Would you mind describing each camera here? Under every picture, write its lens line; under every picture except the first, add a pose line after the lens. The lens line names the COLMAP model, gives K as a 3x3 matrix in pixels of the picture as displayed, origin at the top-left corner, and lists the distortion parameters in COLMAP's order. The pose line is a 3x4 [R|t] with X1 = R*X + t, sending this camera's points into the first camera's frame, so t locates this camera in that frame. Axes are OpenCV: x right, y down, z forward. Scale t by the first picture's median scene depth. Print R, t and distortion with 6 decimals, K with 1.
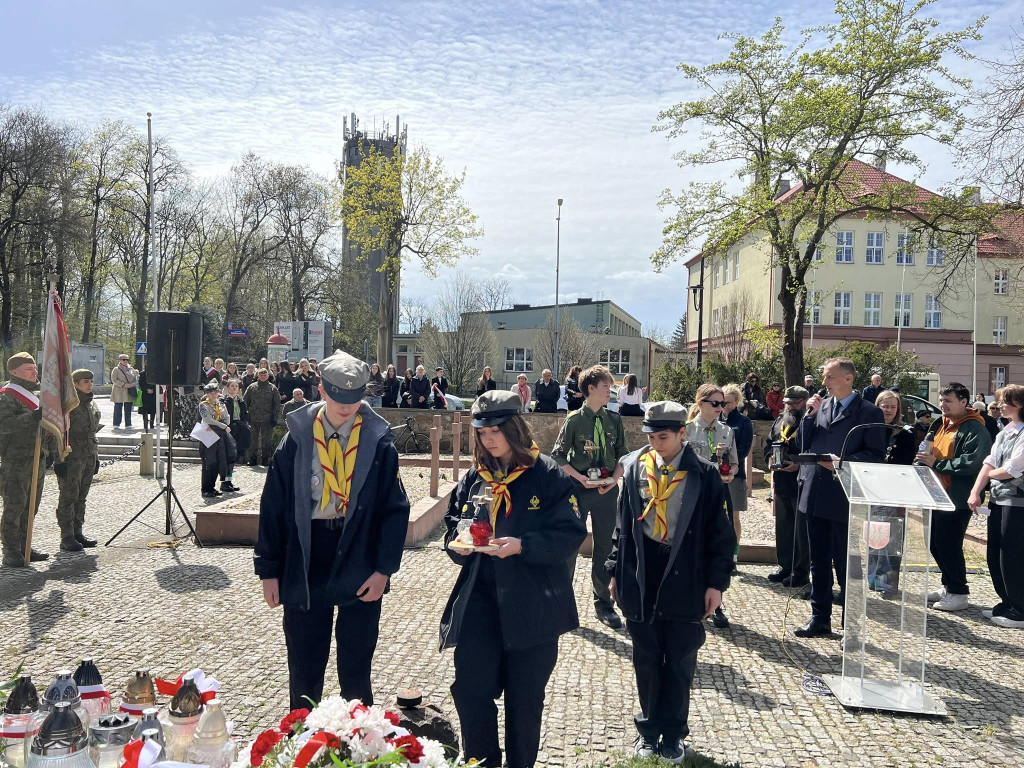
lens RADIAL K [[763.1, 0, 511.0], [0, 763.1, 392.2], [0, 0, 1]] dist [0.048592, -0.047359]
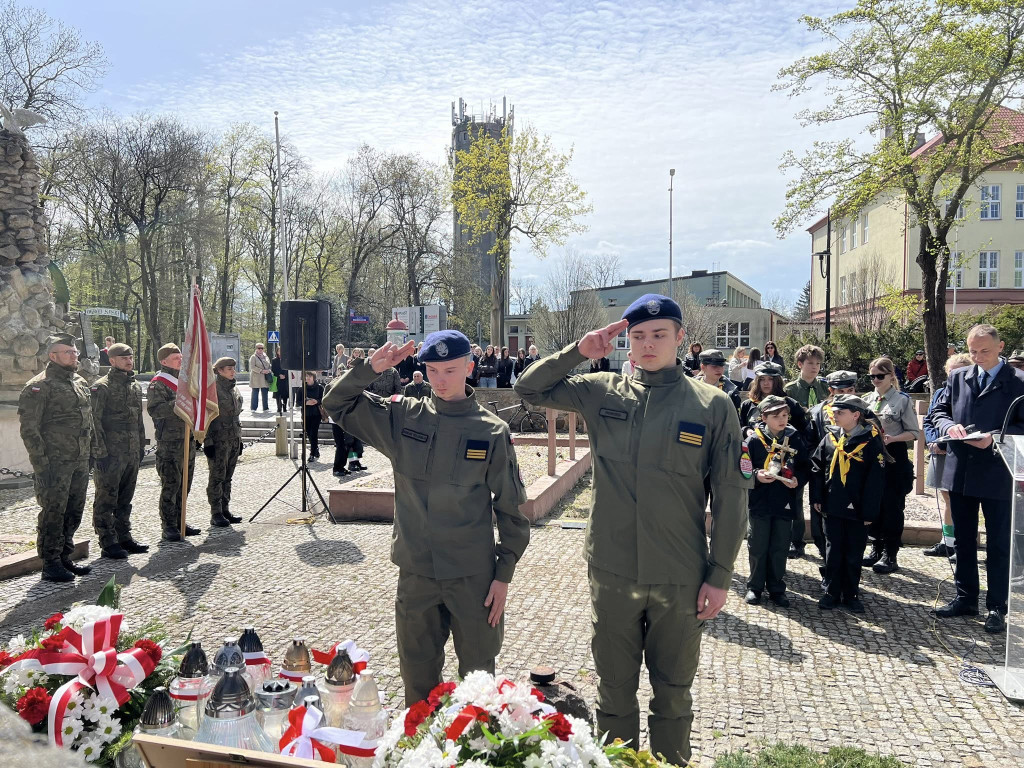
lens RADIAL K [[762.3, 0, 508.8], [0, 762.3, 387.7], [0, 0, 1]] dist [0.059260, -0.066591]
pose [[0.988648, -0.021140, -0.148758, -0.003649], [0.024316, 0.999513, 0.019558, 0.000442], [0.148272, -0.022953, 0.988680, 0.001642]]
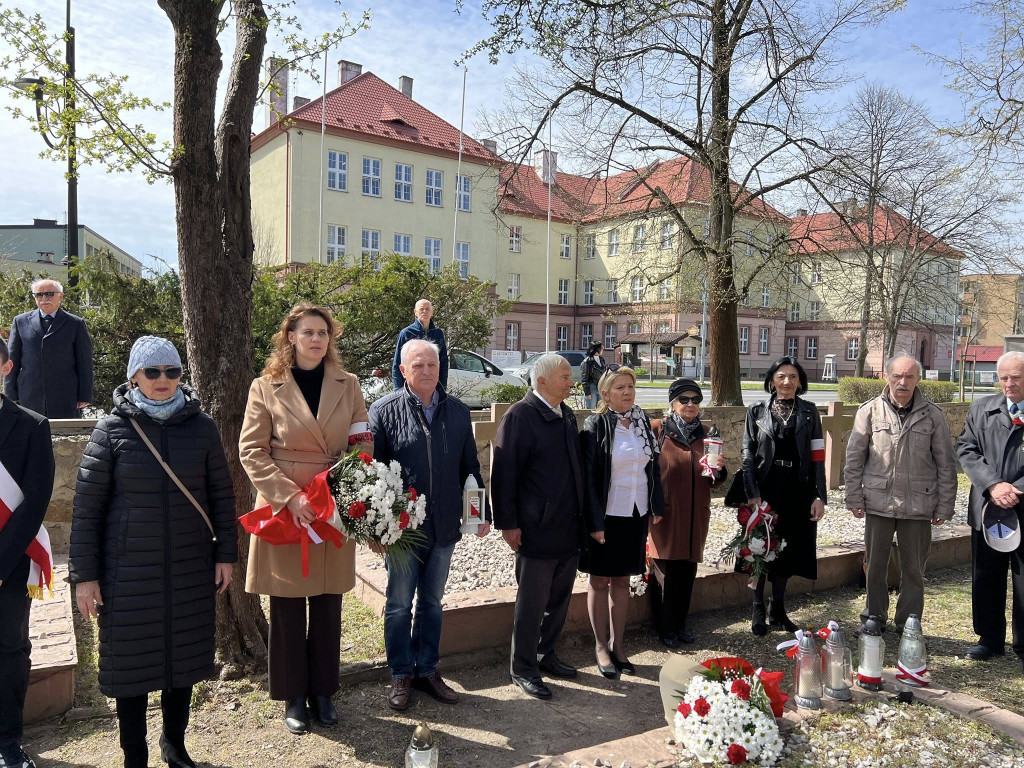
lens RADIAL K [[767.4, 0, 511.1], [0, 767.4, 383.1], [0, 0, 1]] dist [0.053078, -0.073238]
pose [[0.832909, -0.026788, 0.552762, 0.273751], [0.002635, 0.999008, 0.044444, 0.006163], [-0.553404, -0.035561, 0.832153, 0.638662]]
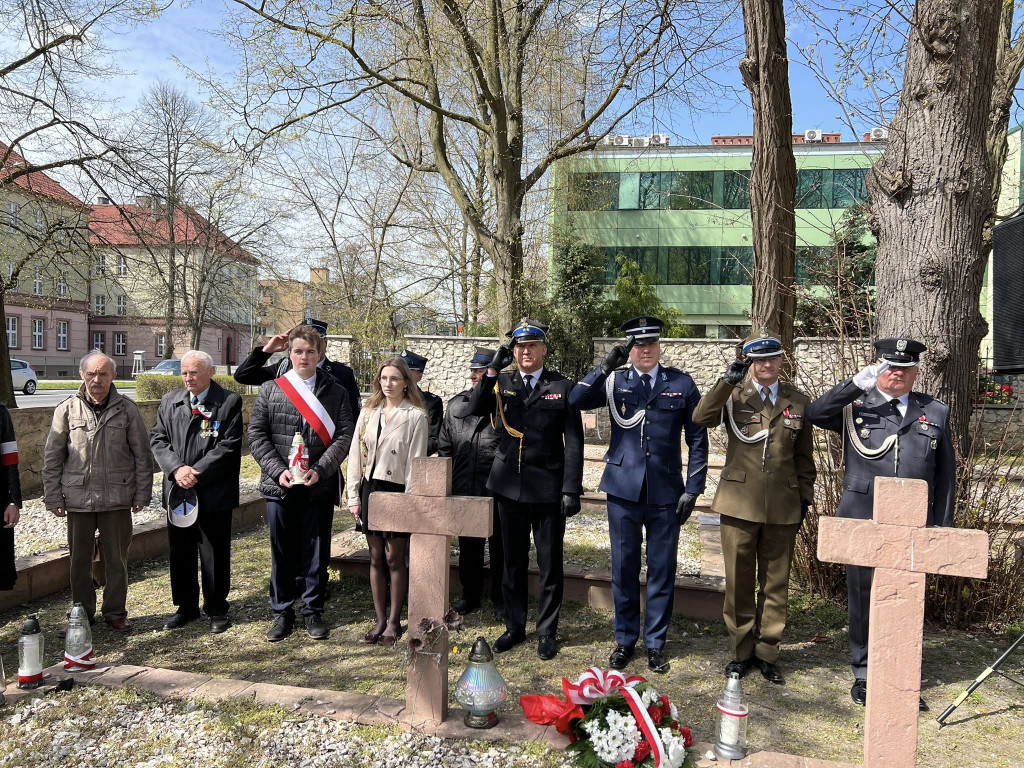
lens RADIAL K [[762.4, 0, 514.0], [0, 762.4, 382.5], [0, 0, 1]] dist [0.053901, -0.057450]
pose [[0.142953, -0.045474, 0.988684, 0.278590], [-0.006566, 0.998878, 0.046892, 0.005767], [-0.989708, -0.013195, 0.142494, 0.620390]]
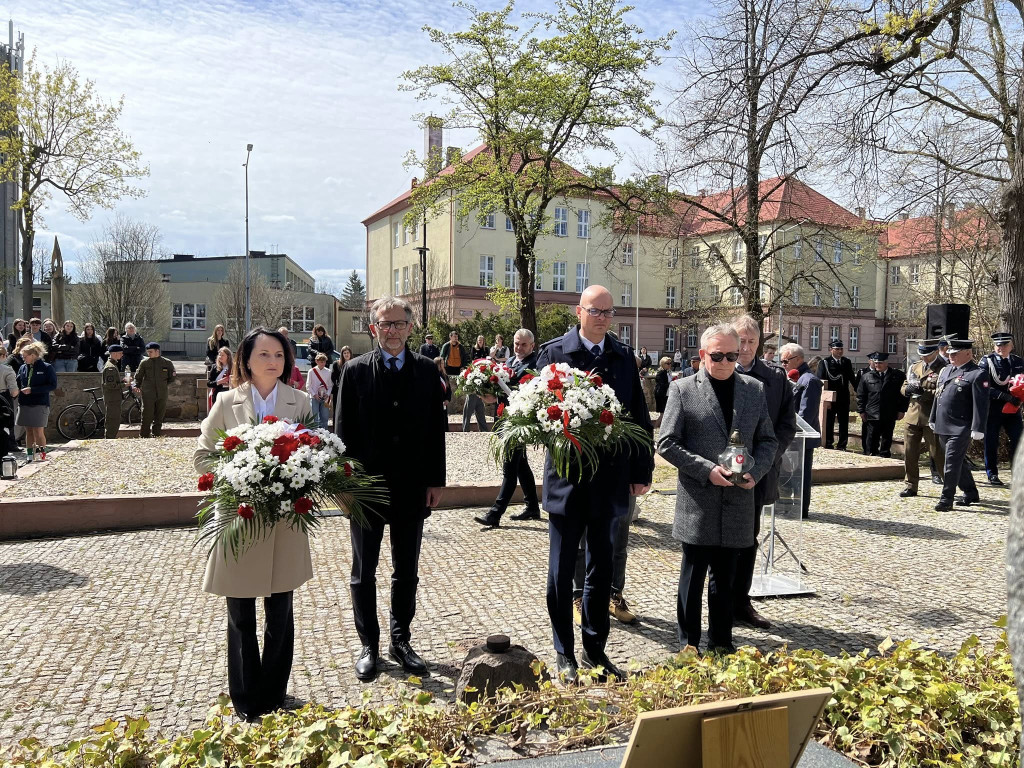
lens RADIAL K [[762.4, 0, 514.0], [0, 762.4, 382.5], [0, 0, 1]] dist [0.053901, -0.057450]
pose [[0.905872, -0.030203, 0.422474, -0.108664], [0.012430, 0.998920, 0.044760, -0.001198], [-0.423370, -0.035295, 0.905269, 0.009764]]
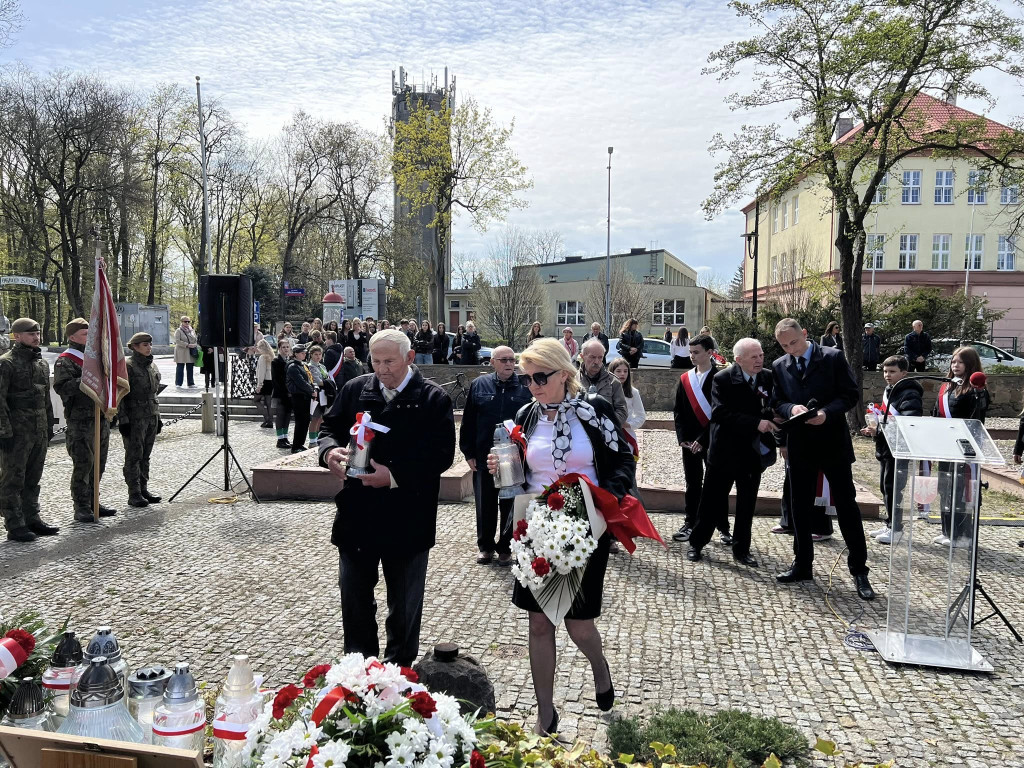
lens RADIAL K [[762.4, 0, 514.0], [0, 762.4, 382.5], [0, 0, 1]] dist [0.053901, -0.057450]
pose [[0.997620, -0.014461, -0.067415, 0.006545], [0.017691, 0.998711, 0.047571, -0.001717], [0.066640, -0.048651, 0.996590, -0.000395]]
